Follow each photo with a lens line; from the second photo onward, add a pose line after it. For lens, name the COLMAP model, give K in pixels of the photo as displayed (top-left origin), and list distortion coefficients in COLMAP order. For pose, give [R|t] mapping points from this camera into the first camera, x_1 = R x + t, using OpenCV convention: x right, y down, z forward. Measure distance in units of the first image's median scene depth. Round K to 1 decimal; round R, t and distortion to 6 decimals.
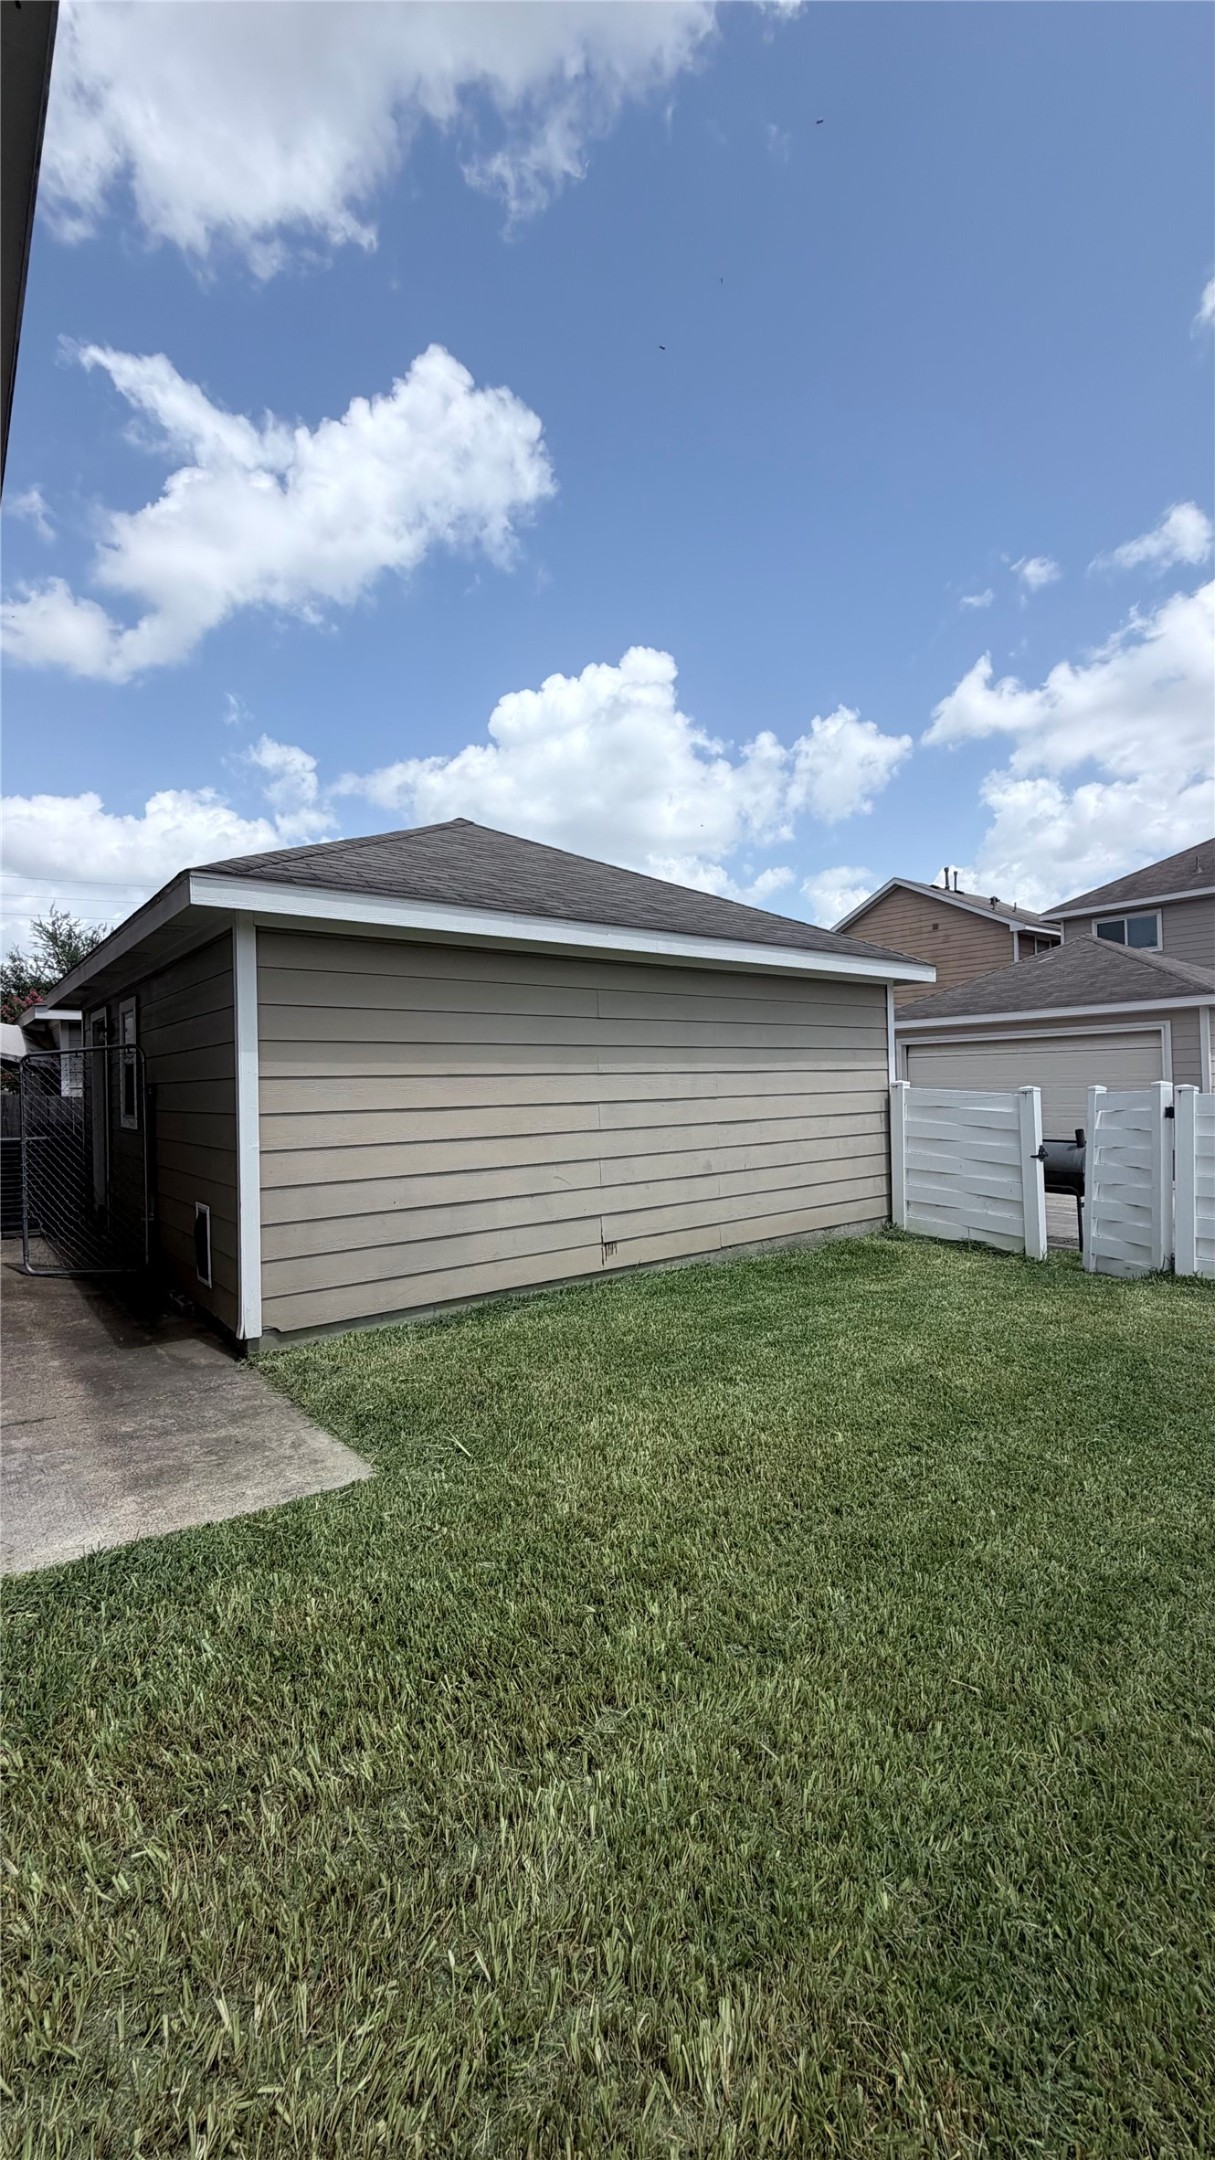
lens RADIAL K [[860.9, 0, 596.8], [0, 860.9, 1069.4], [0, 0, 1]] dist [-0.003944, 0.001707]
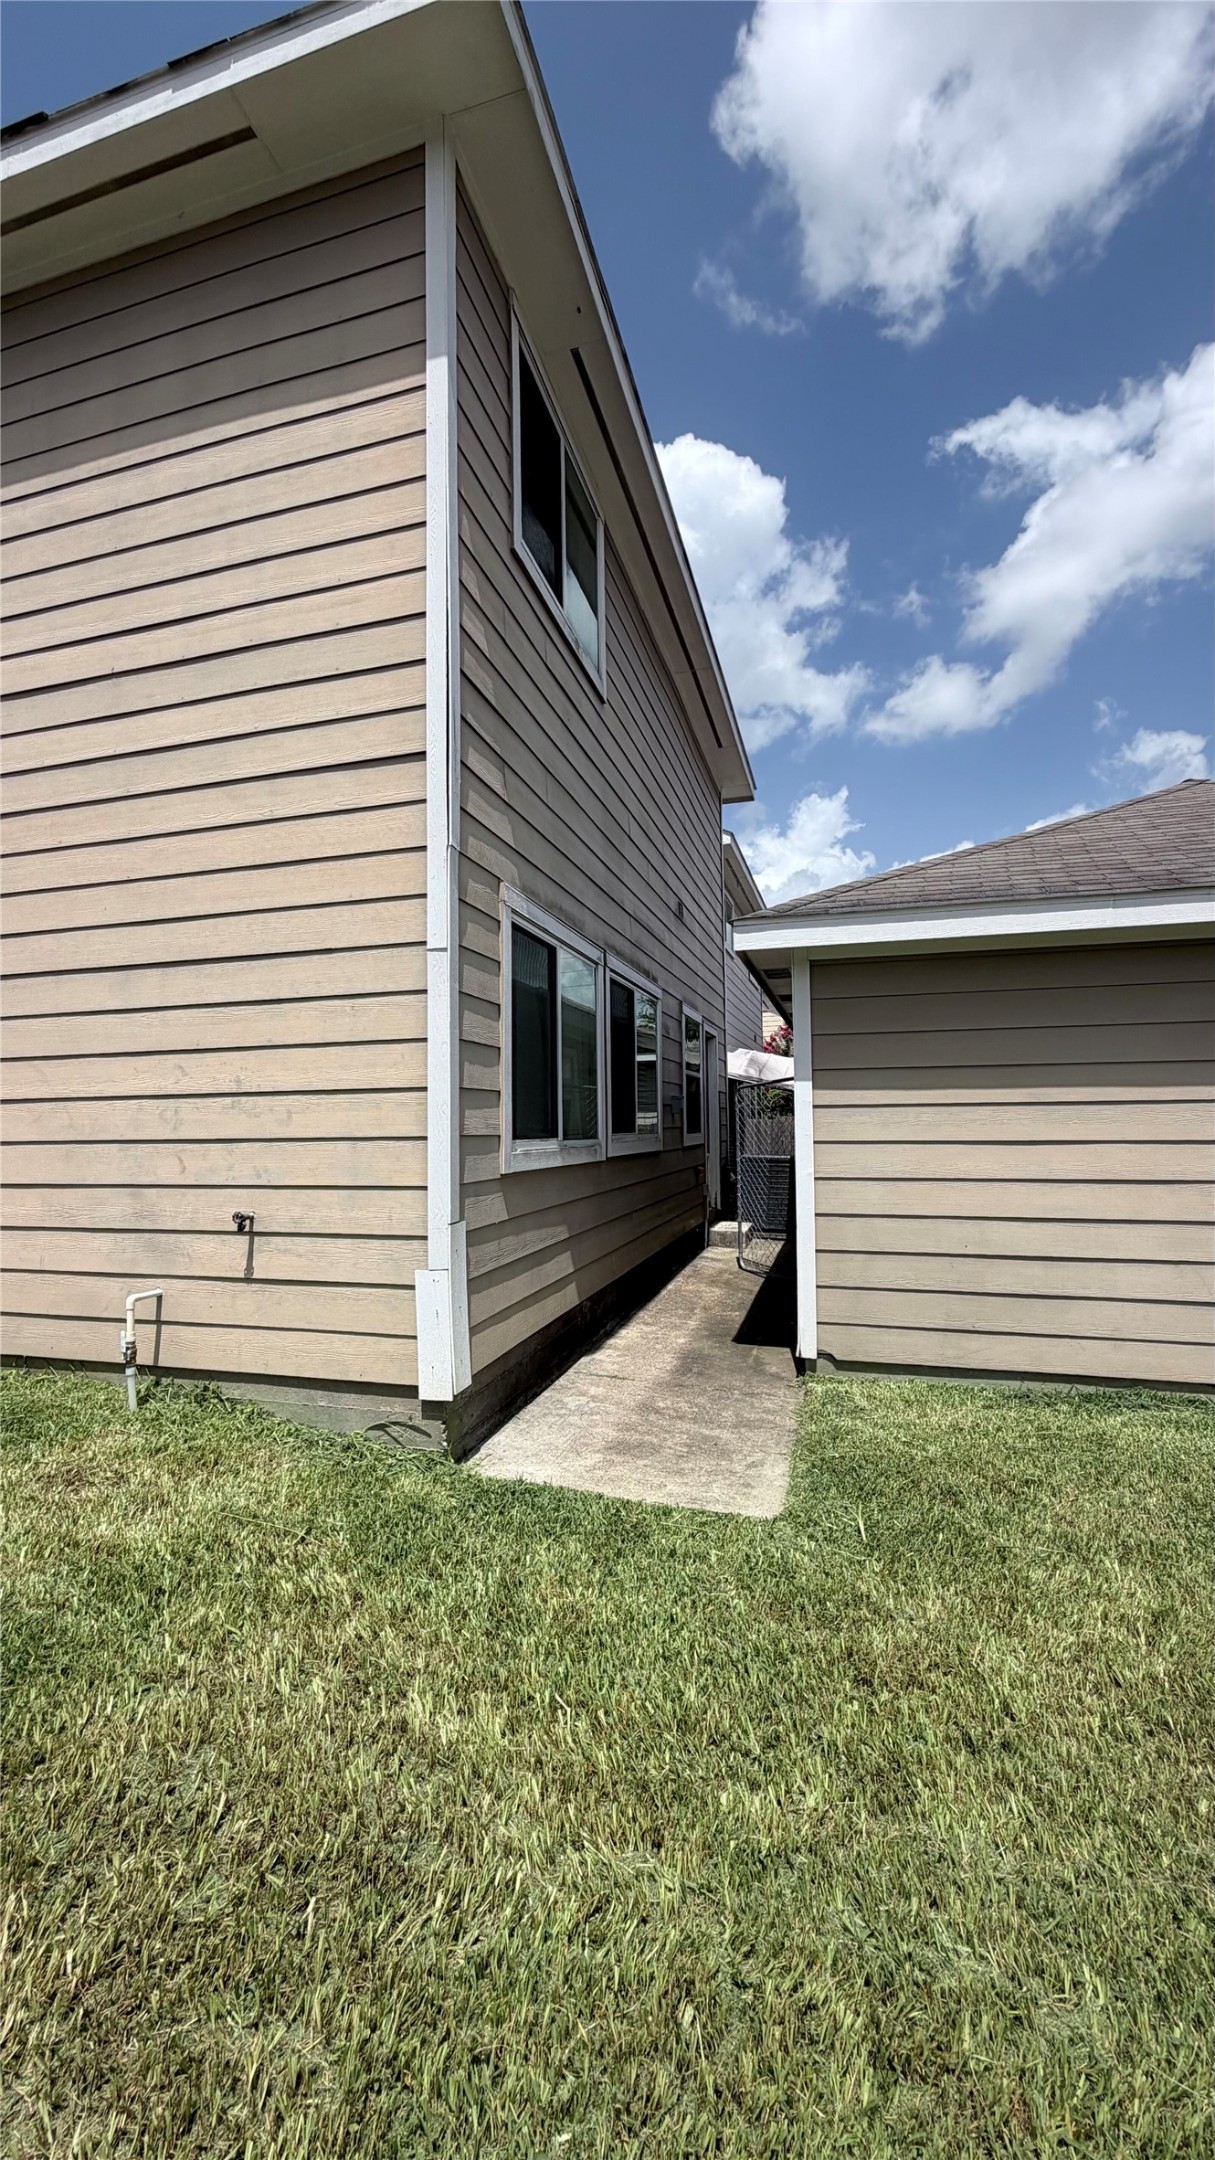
lens RADIAL K [[860.9, 0, 609.2], [0, 860.9, 1076.4], [0, 0, 1]] dist [-0.003944, 0.001707]
pose [[0.597223, -0.021379, -0.801790, 0.274258], [0.005400, 0.999729, -0.022634, -0.004653], [0.802057, 0.009187, 0.597177, 0.172984]]
